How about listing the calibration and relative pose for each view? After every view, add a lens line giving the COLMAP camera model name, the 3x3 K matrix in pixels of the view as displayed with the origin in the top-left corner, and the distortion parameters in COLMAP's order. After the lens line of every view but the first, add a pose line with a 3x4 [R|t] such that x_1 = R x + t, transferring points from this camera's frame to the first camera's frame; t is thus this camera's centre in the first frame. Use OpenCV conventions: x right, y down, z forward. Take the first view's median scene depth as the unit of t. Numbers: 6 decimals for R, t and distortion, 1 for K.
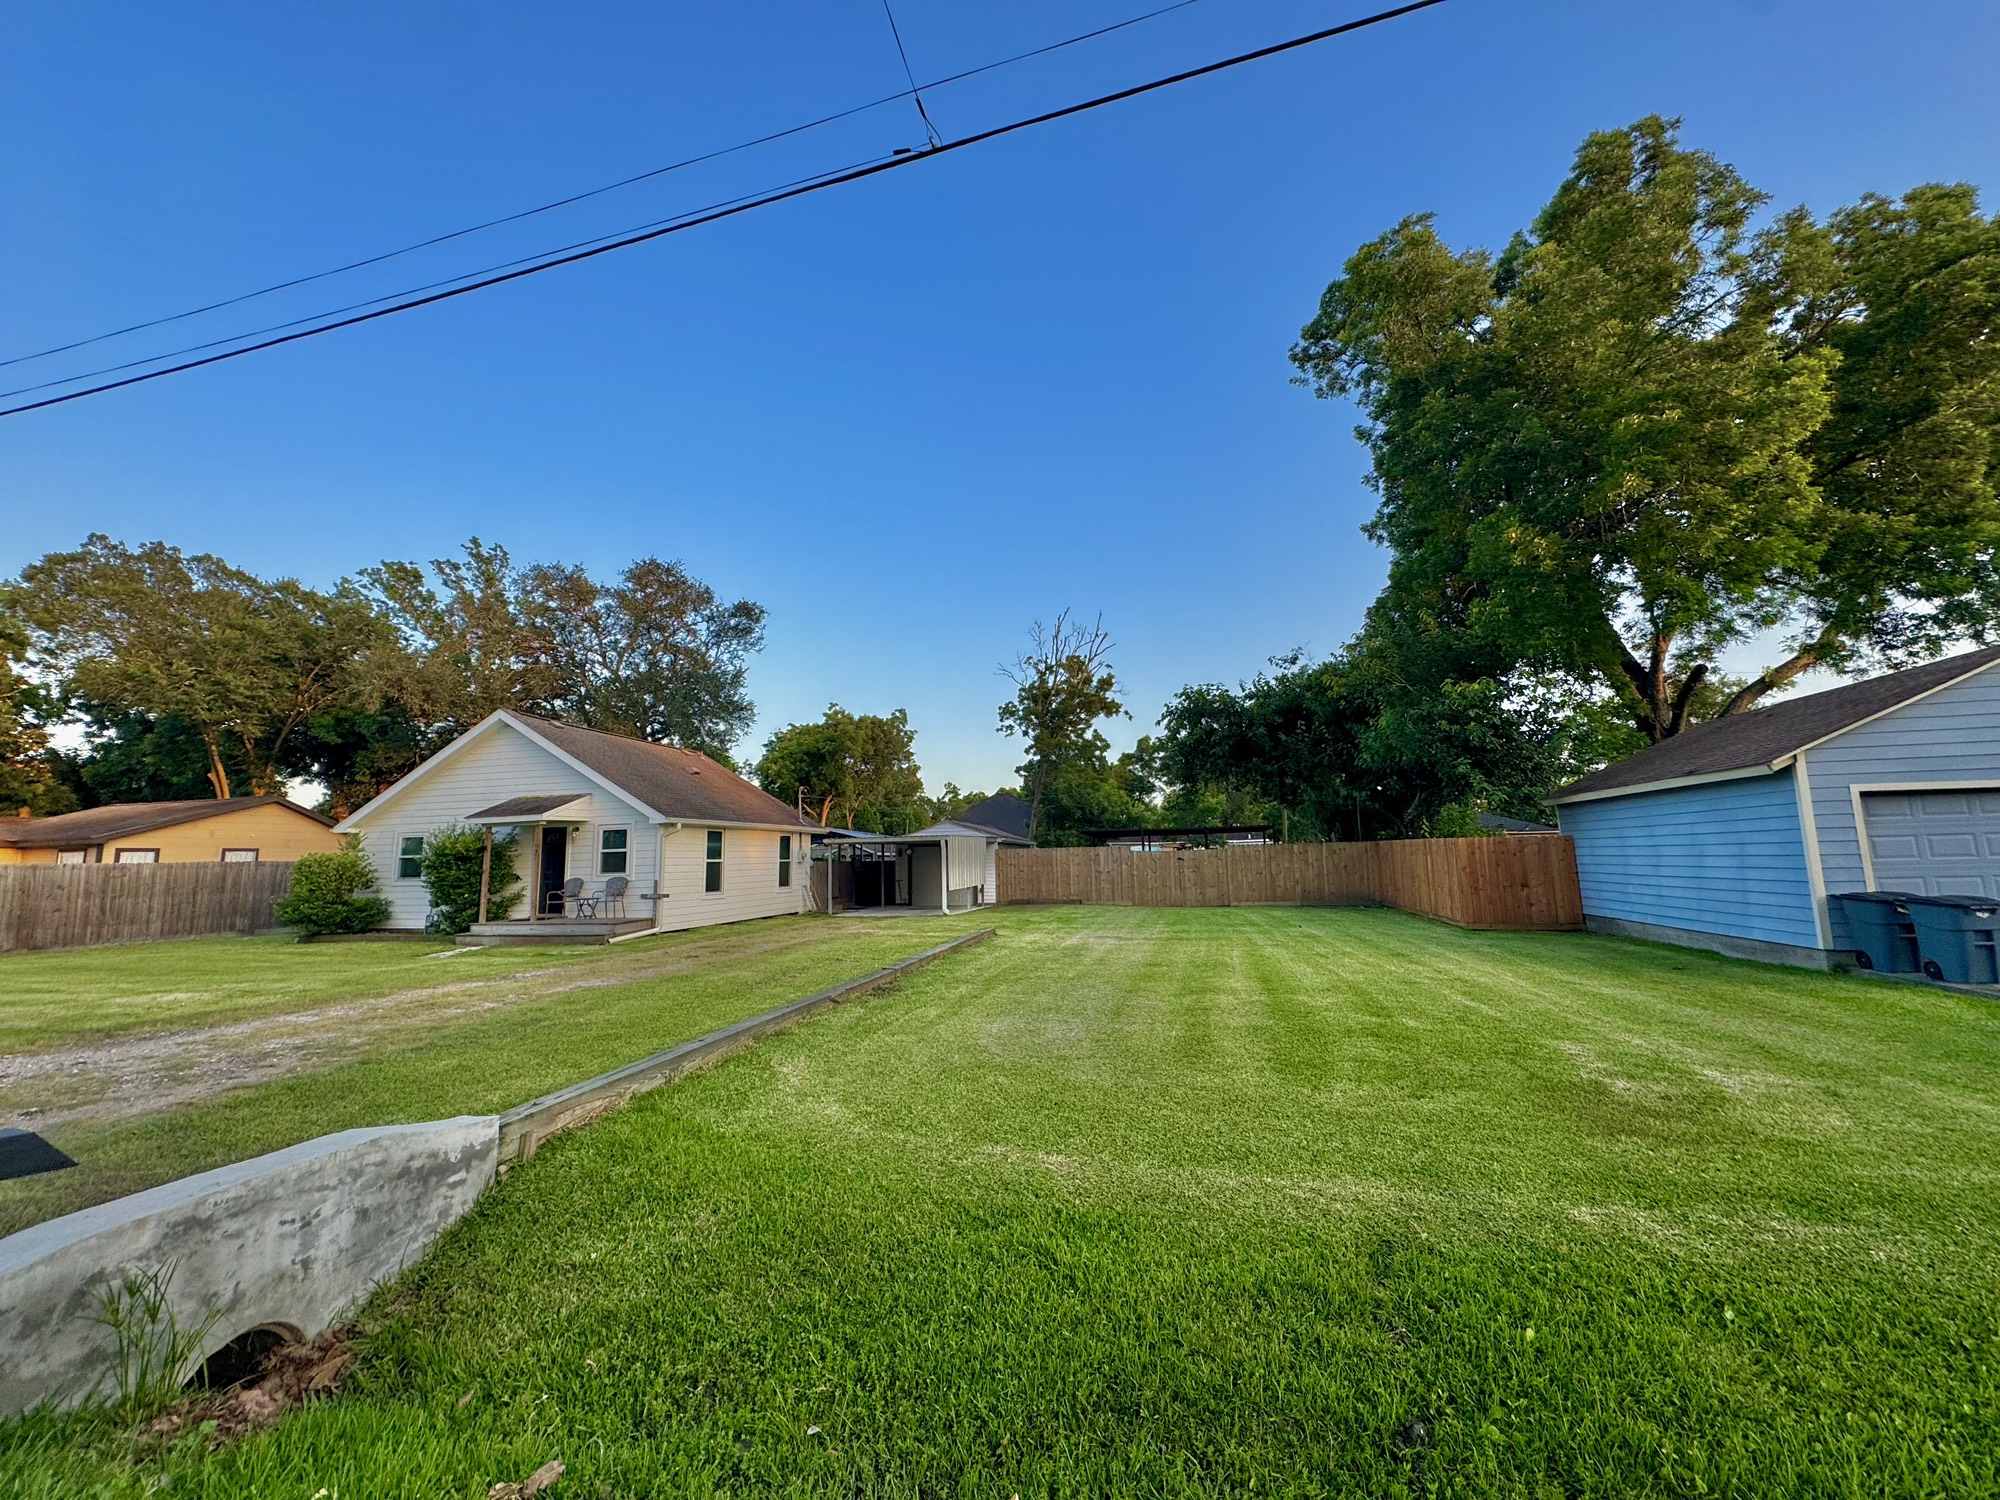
lens RADIAL K [[792.9, 0, 1006.0], [0, 792.9, 751.6], [0, 0, 1]] dist [-0.010773, -0.000034]
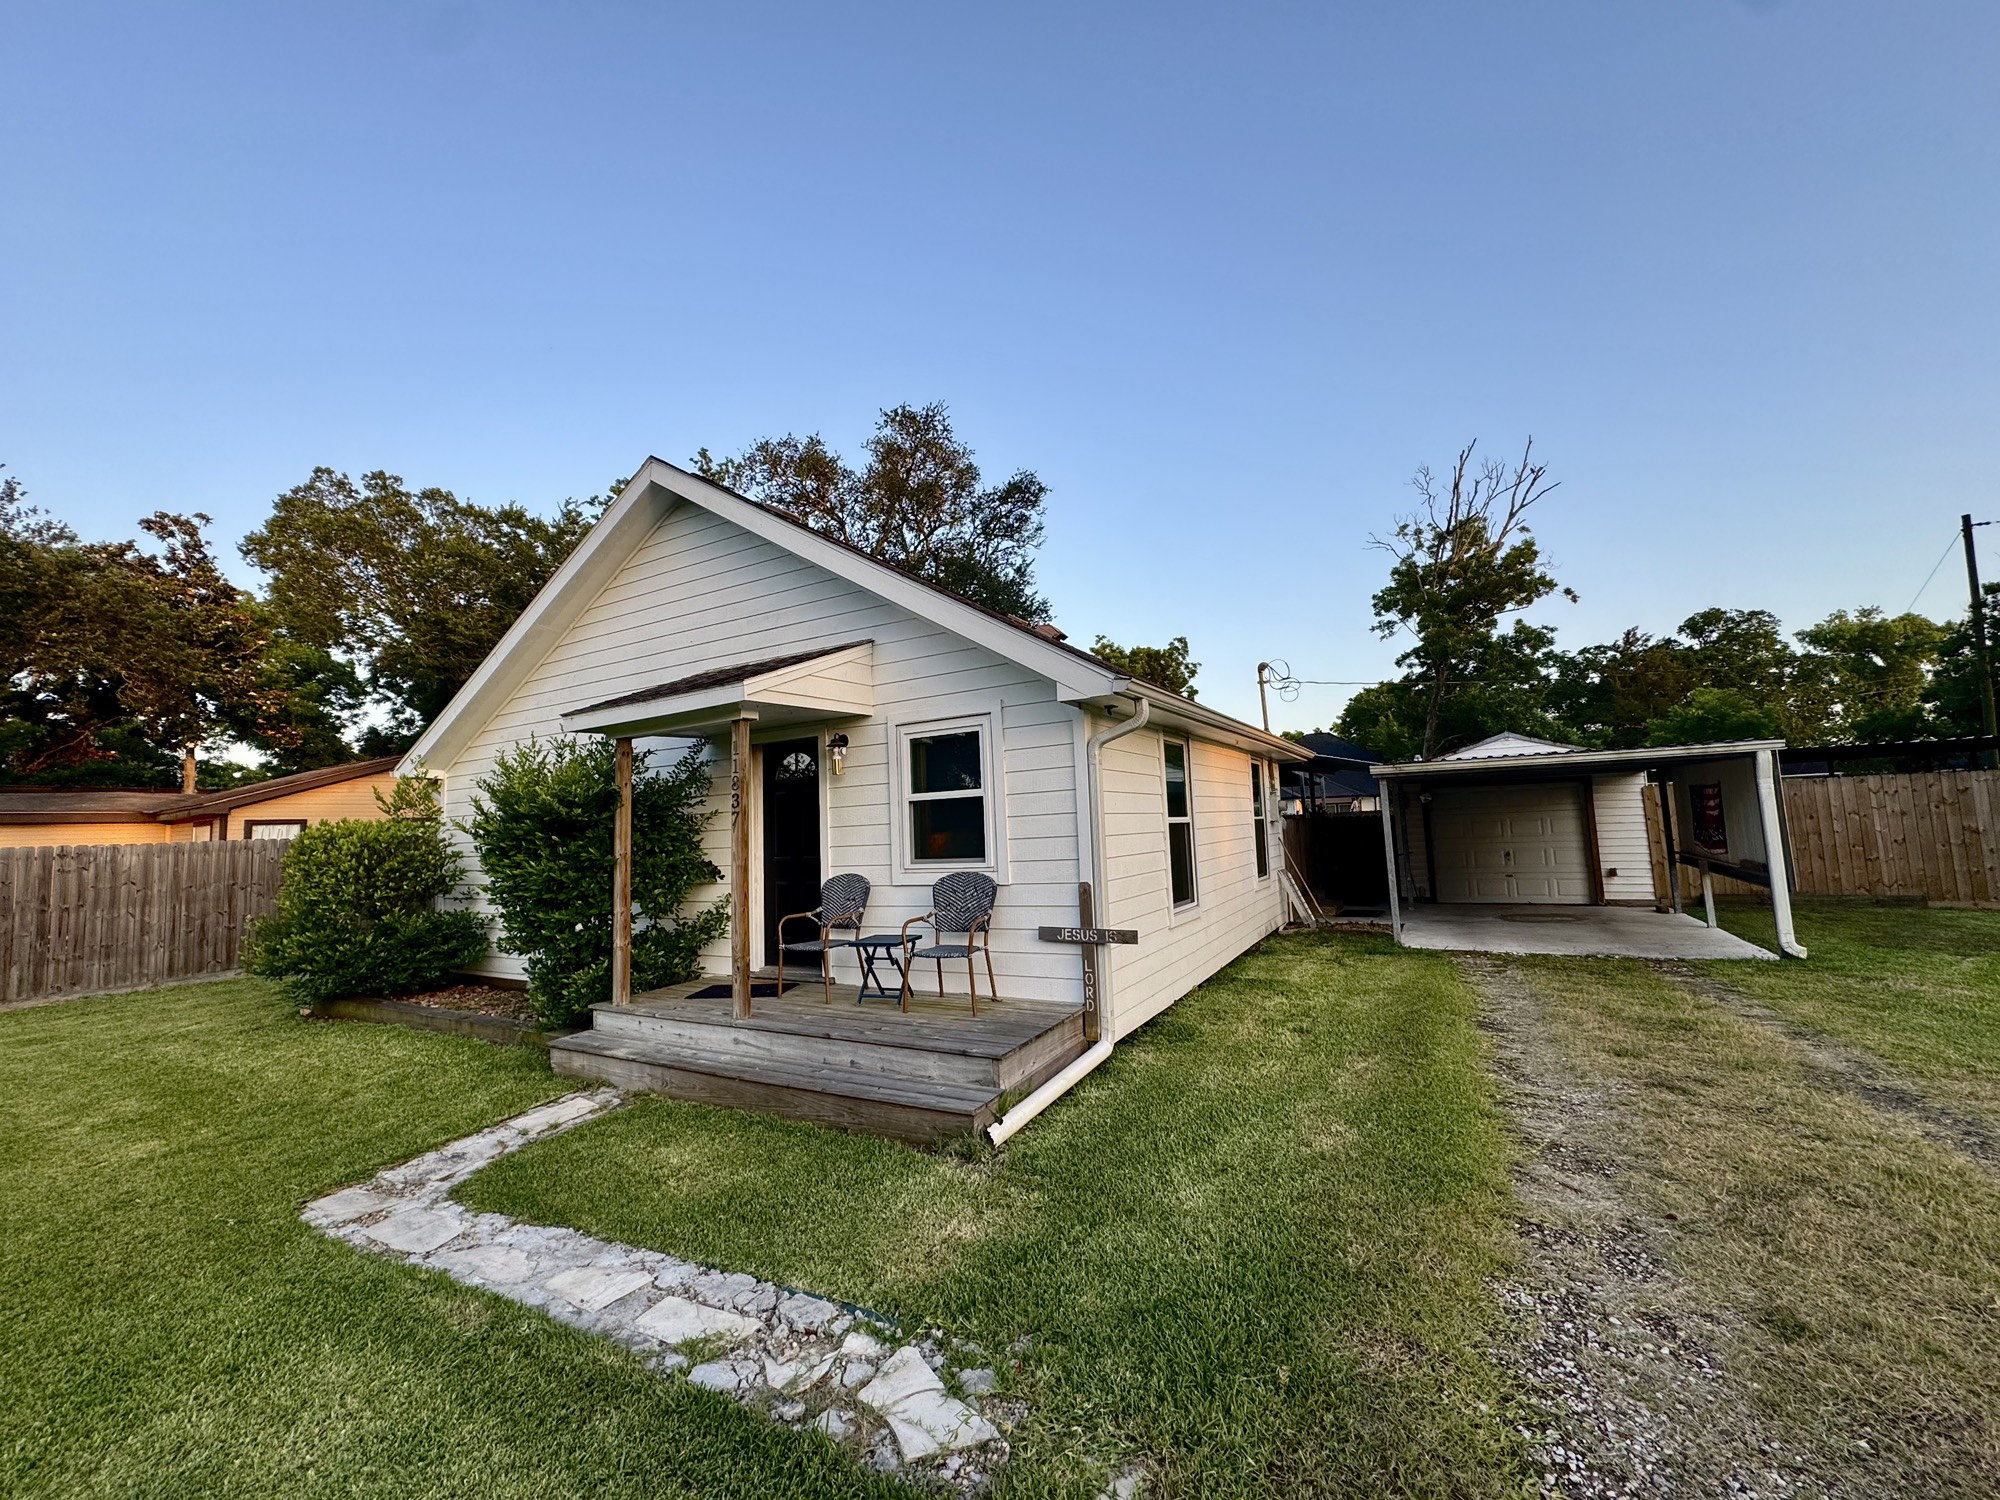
lens RADIAL K [[792.9, 0, 994.5], [0, 792.9, 748.8], [0, 0, 1]] dist [-0.010773, -0.000034]
pose [[0.956312, -0.043921, -0.289029, -0.292252], [0.056920, 0.997703, 0.036721, 0.073146], [0.286752, -0.051568, 0.956616, 0.528376]]
